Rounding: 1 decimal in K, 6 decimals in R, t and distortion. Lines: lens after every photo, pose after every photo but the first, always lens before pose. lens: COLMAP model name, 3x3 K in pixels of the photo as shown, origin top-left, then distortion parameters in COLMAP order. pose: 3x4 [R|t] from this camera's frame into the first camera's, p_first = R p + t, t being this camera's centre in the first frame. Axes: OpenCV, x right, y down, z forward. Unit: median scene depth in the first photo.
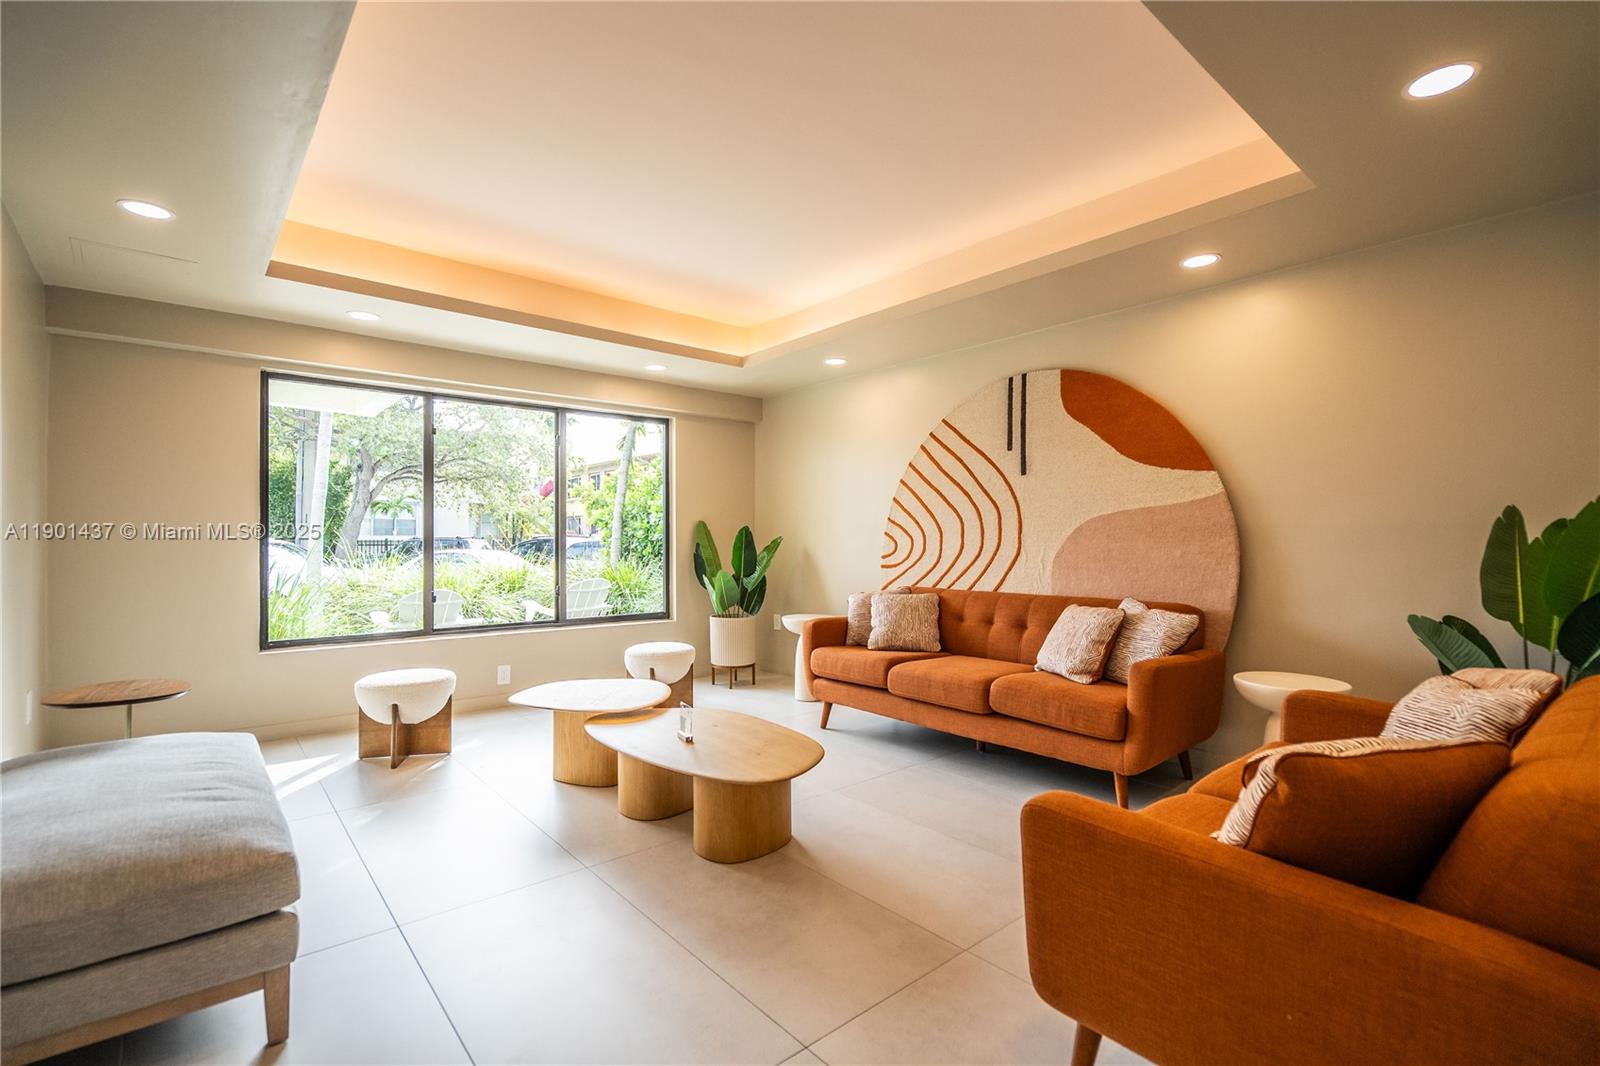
lens RADIAL K [[721.8, 0, 803.4], [0, 721.8, 540.3], [0, 0, 1]] dist [0.000420, 0.000339]
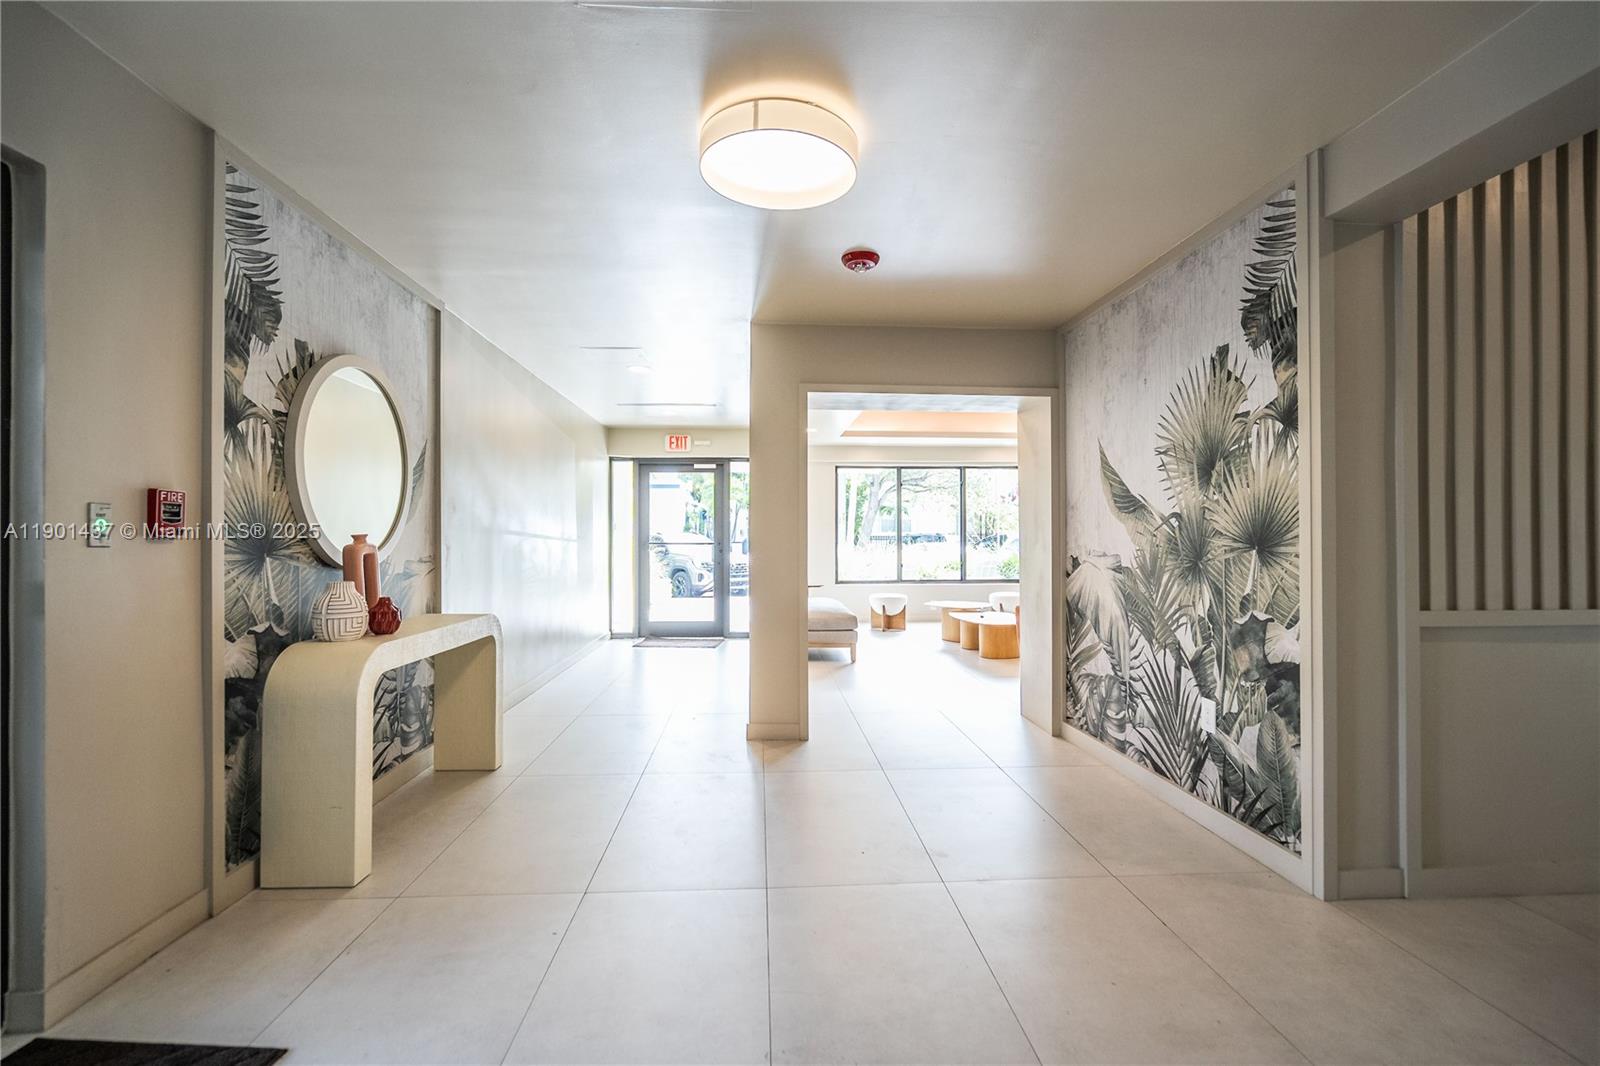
lens RADIAL K [[721.8, 0, 800.0], [0, 721.8, 534.9], [0, 0, 1]] dist [0.000420, 0.000339]
pose [[0.795296, -0.000886, -0.606221, 0.545883], [0.001069, 0.999999, -0.000060, -0.008983], [0.606221, -0.000600, 0.795296, -0.880691]]
